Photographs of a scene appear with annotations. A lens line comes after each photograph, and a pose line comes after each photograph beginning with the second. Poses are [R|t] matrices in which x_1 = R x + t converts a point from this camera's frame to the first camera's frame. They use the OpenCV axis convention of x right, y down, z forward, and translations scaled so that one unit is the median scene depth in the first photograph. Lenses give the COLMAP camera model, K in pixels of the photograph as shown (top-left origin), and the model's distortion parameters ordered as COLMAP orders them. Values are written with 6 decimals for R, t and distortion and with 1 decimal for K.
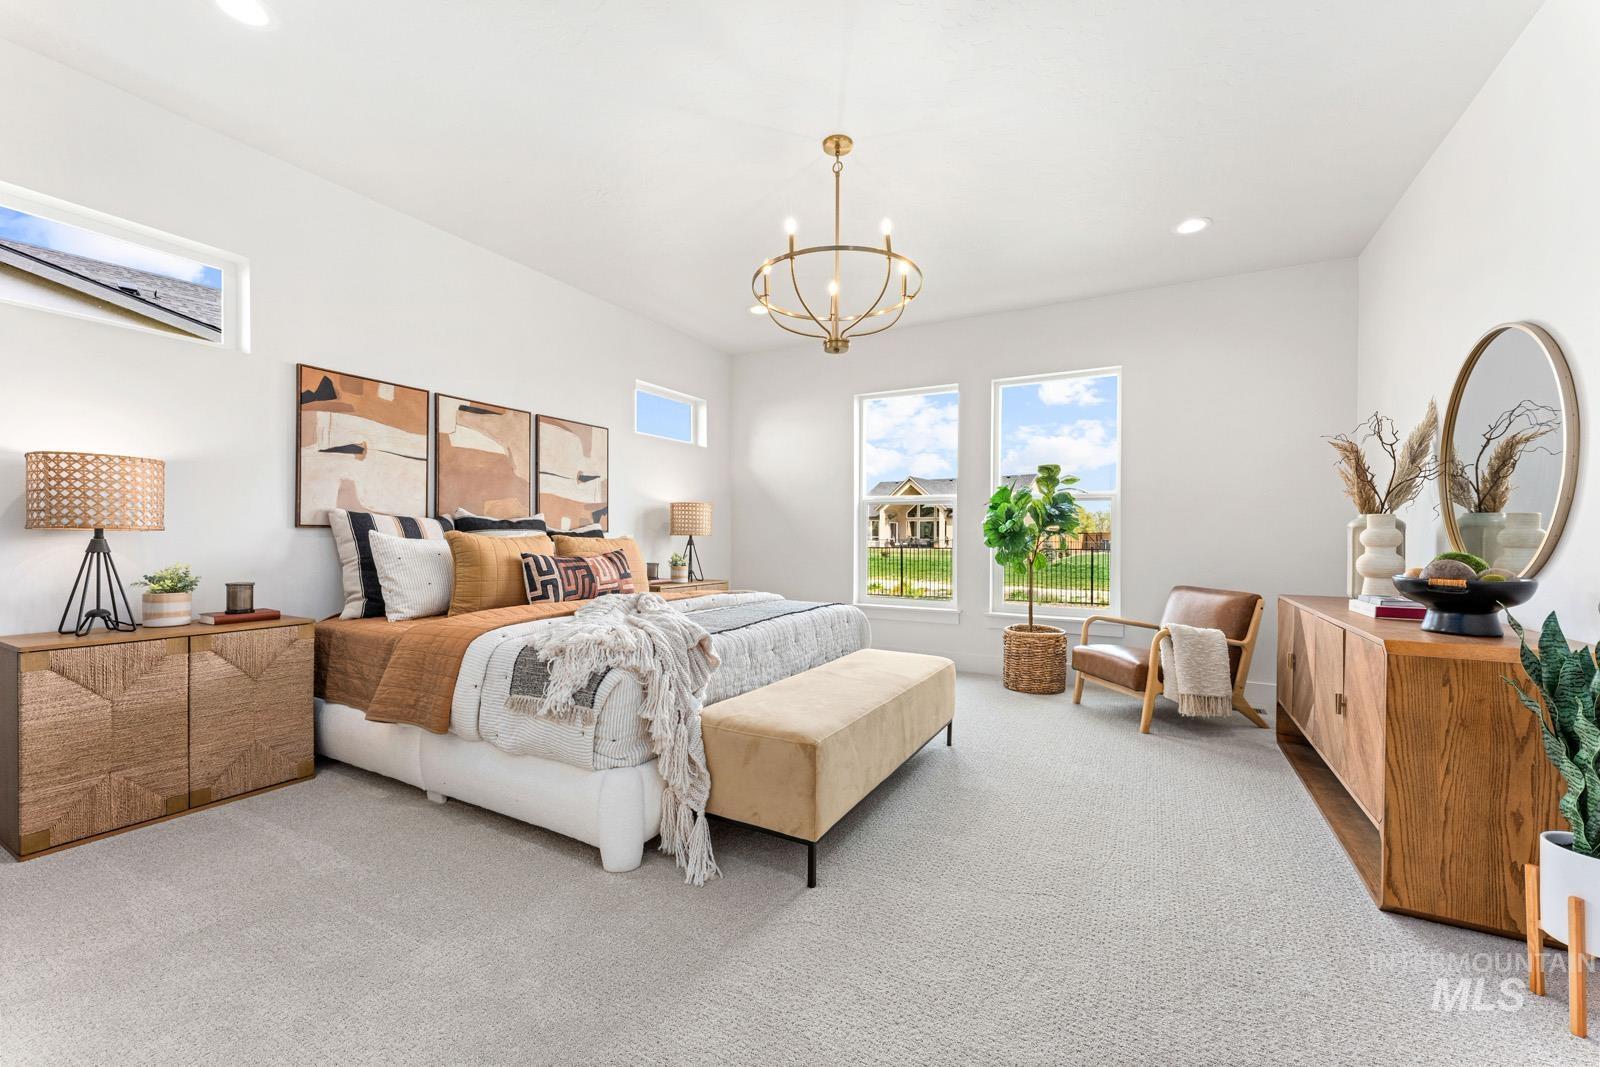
lens RADIAL K [[650.4, 0, 808.7], [0, 650.4, 532.7], [0, 0, 1]] dist [-0.002194, -0.000584]
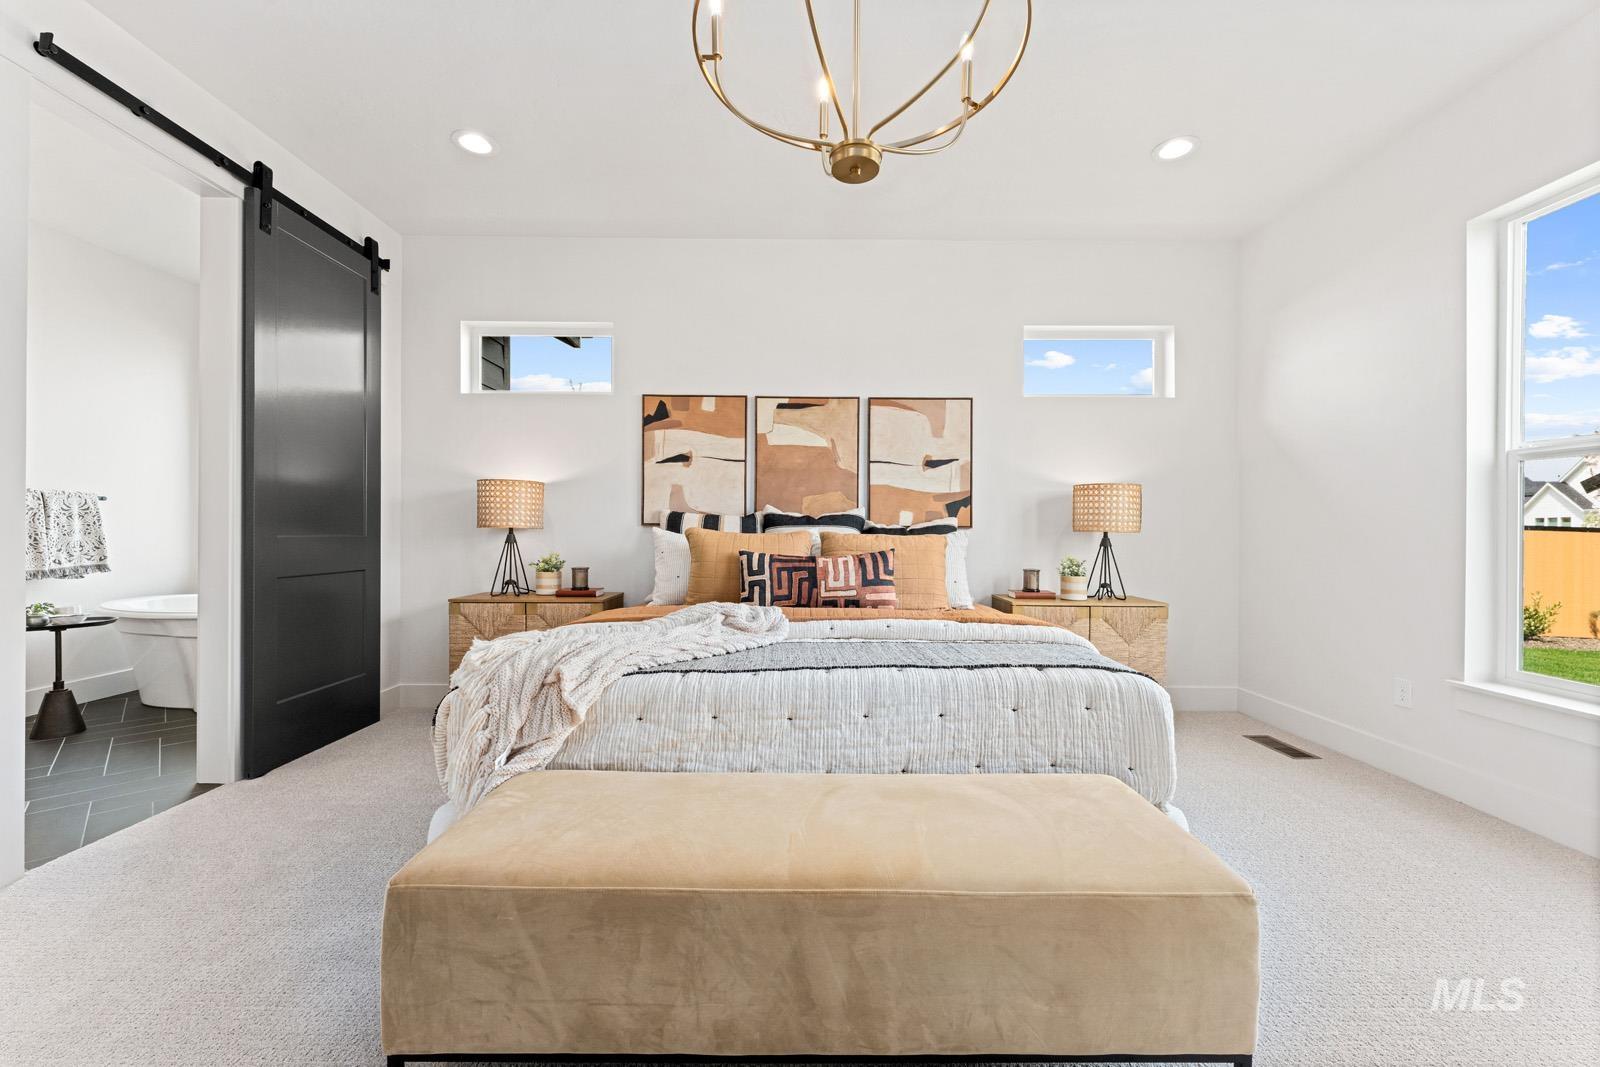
lens RADIAL K [[641.5, 0, 800.0], [0, 641.5, 533.5], [0, 0, 1]] dist [0.000627, -0.000082]
pose [[0.466307, -0.002029, -0.884621, 0.396272], [0.003117, 0.999995, -0.000651, 0.007855], [0.884617, -0.002454, 0.466311, 0.613930]]
